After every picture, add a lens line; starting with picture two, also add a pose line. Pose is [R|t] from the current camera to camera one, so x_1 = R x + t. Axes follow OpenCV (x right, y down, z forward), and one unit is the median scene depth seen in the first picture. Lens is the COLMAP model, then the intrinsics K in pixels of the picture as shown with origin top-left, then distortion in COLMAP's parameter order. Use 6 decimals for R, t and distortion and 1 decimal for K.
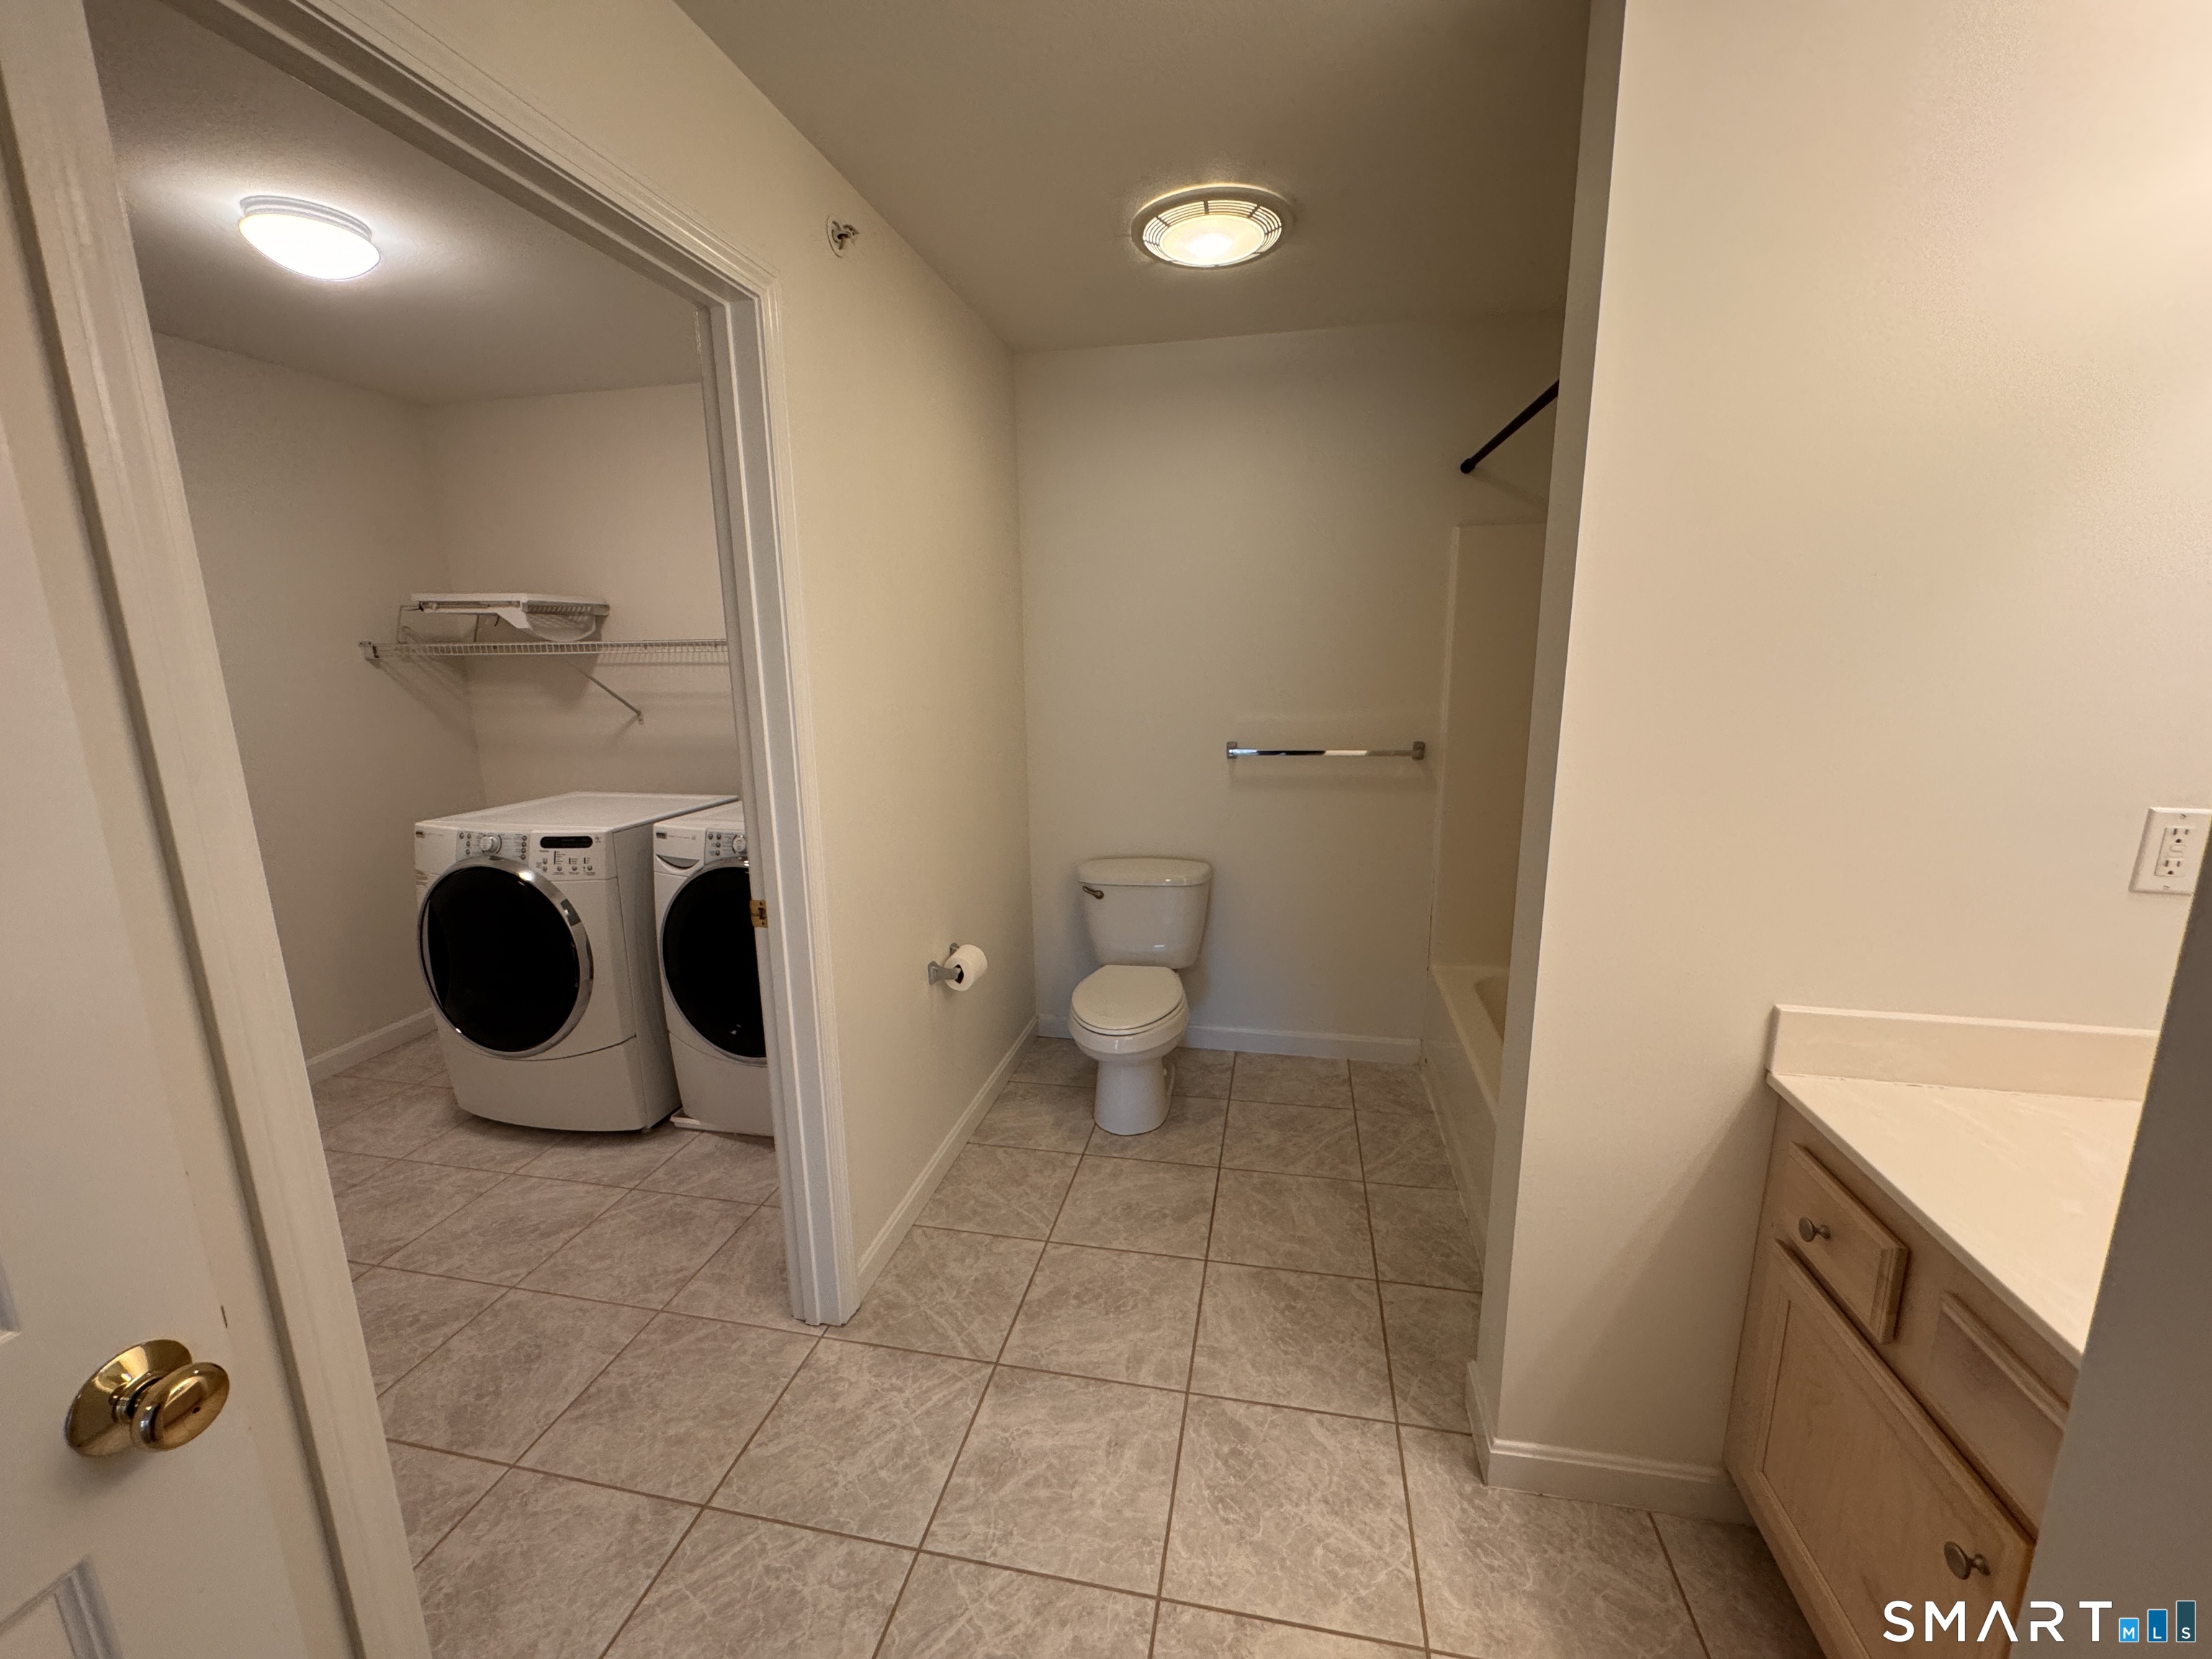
lens RADIAL K [[884.8, 0, 1104.0], [0, 884.8, 830.8], [0, 0, 1]] dist [-0.002462, -0.000648]
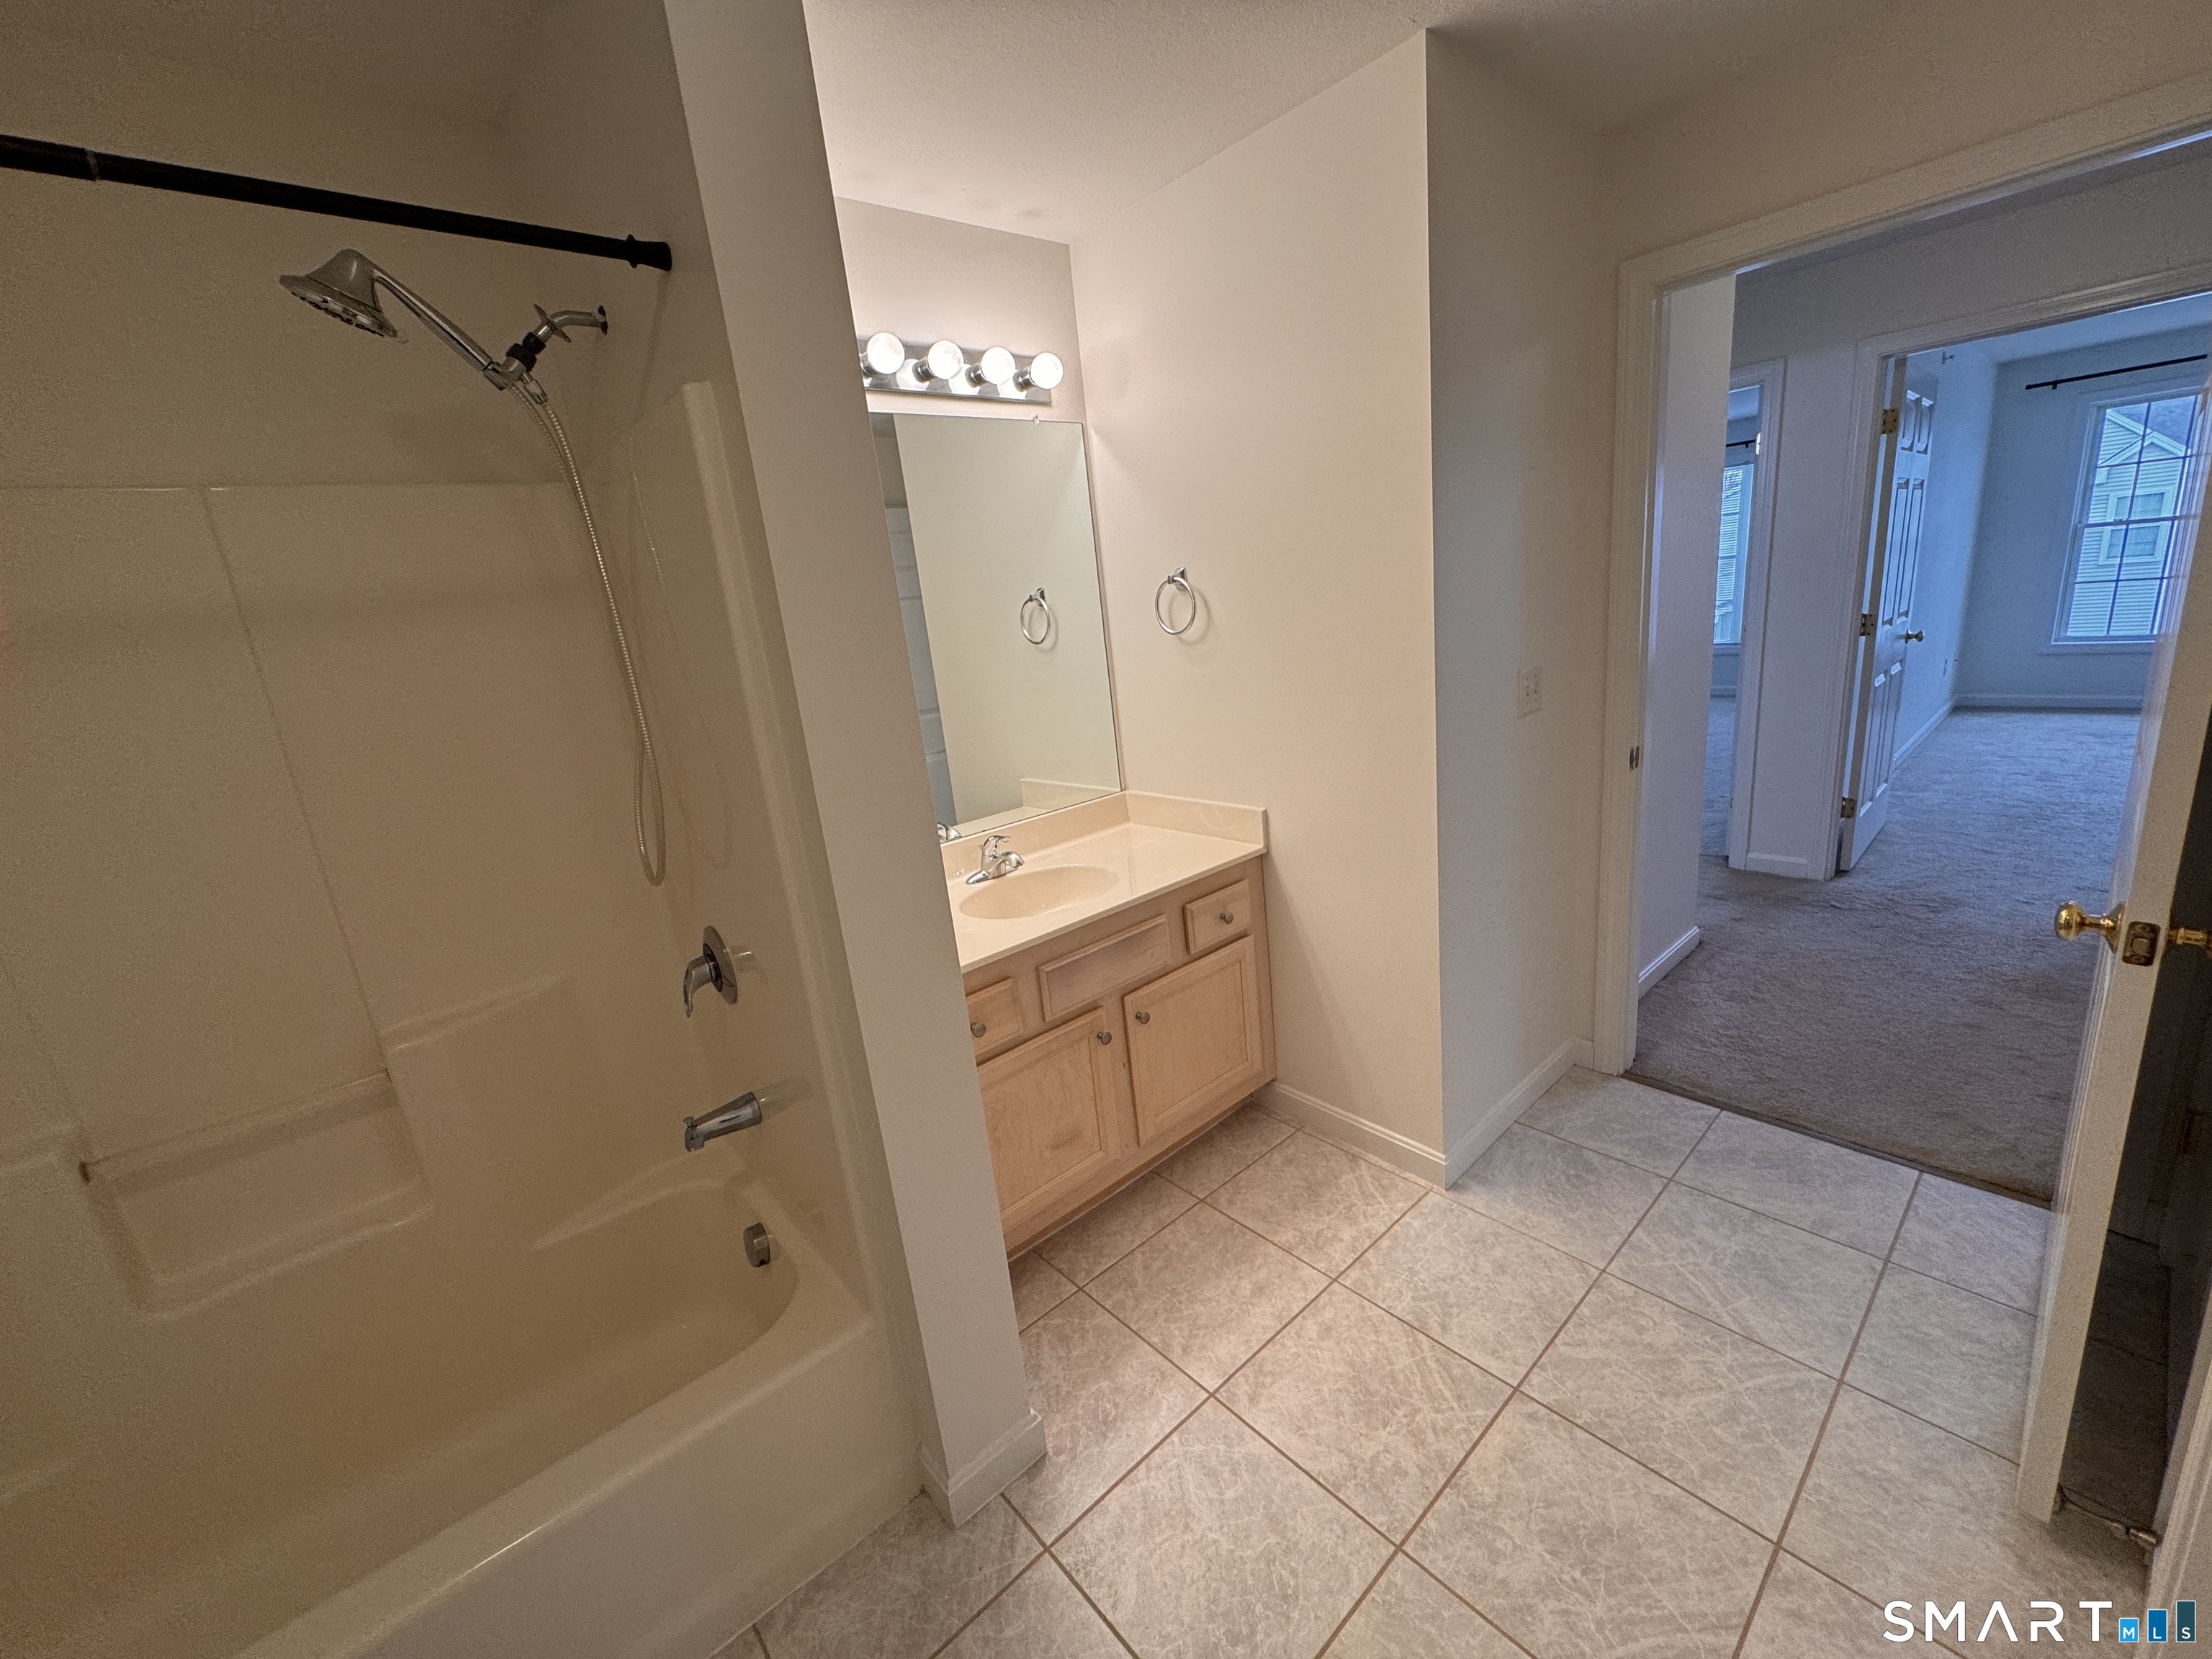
lens RADIAL K [[884.8, 0, 1108.0], [0, 884.8, 831.0], [0, 0, 1]] dist [-0.002462, -0.000648]
pose [[-0.790451, -0.057089, 0.609858, -0.136798], [0.235432, 0.890847, 0.388541, -0.187104], [-0.565472, 0.450703, -0.690730, 0.847916]]
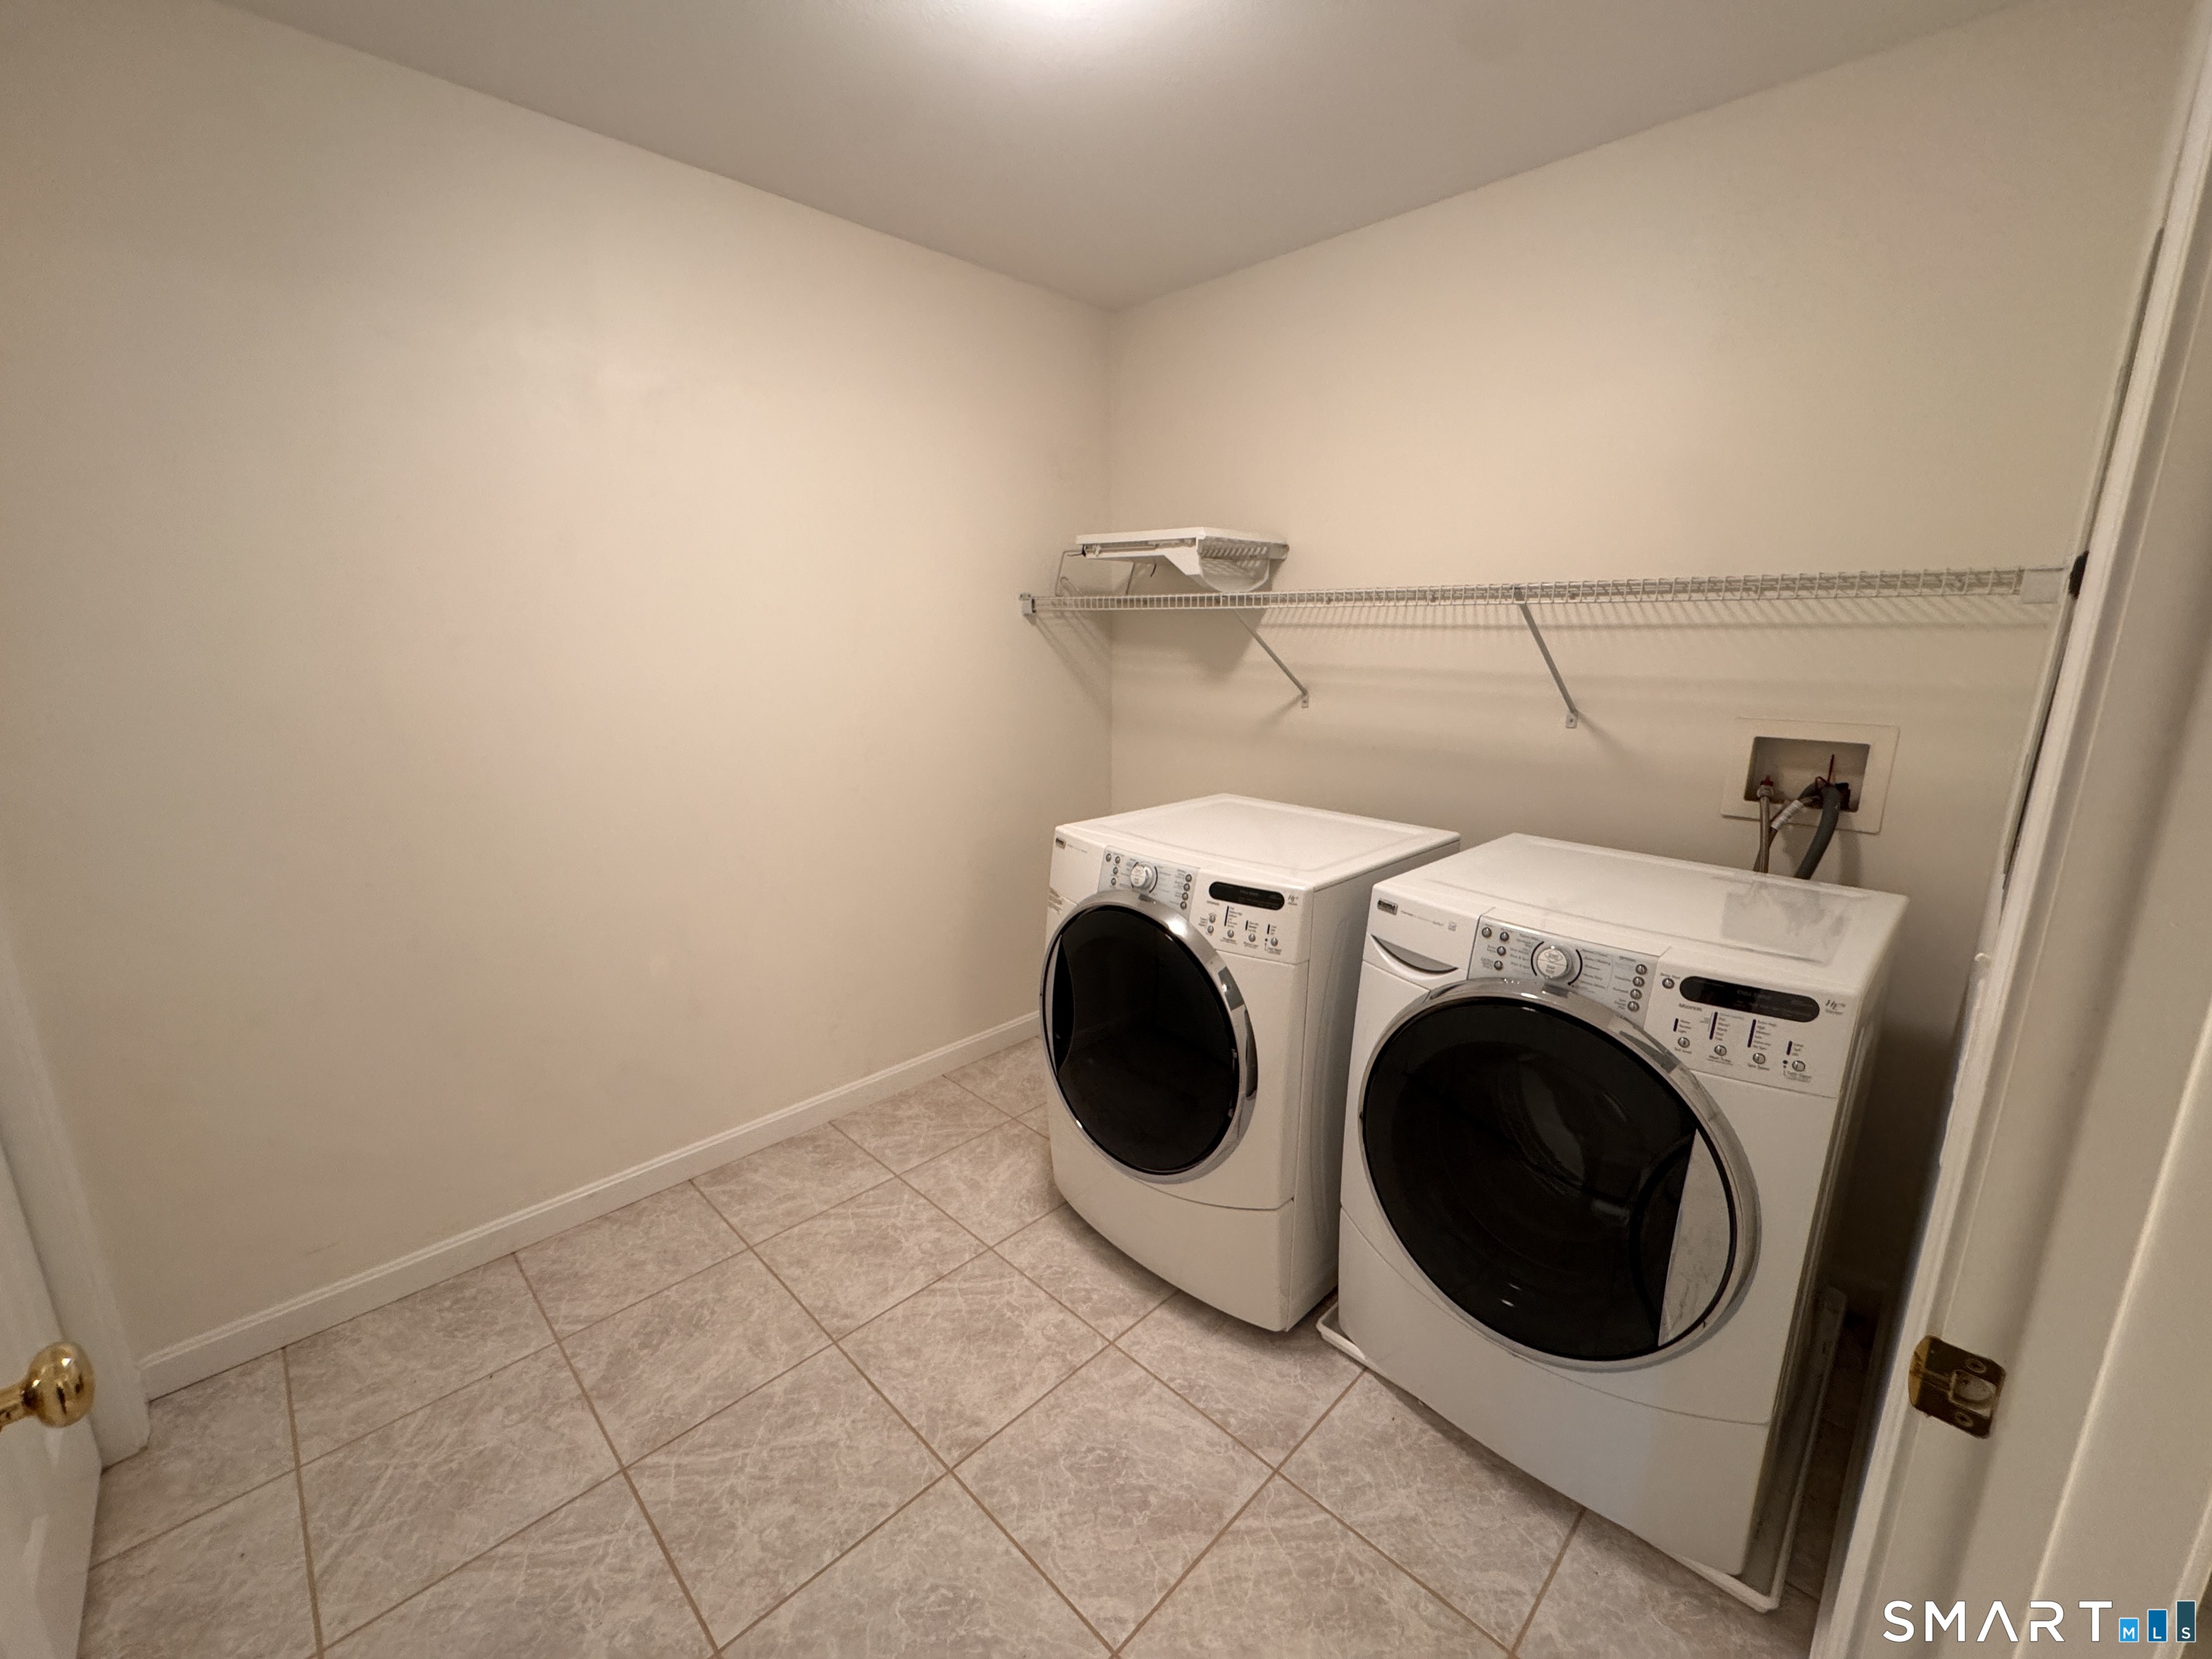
lens RADIAL K [[884.8, 0, 1097.8], [0, 884.8, 823.9], [0, 0, 1]] dist [-0.002462, -0.000648]
pose [[0.833535, 0.134465, -0.535854, -0.365813], [-0.121489, 0.990799, 0.059648, -0.066005], [0.538944, 0.015382, 0.842201, 0.402950]]
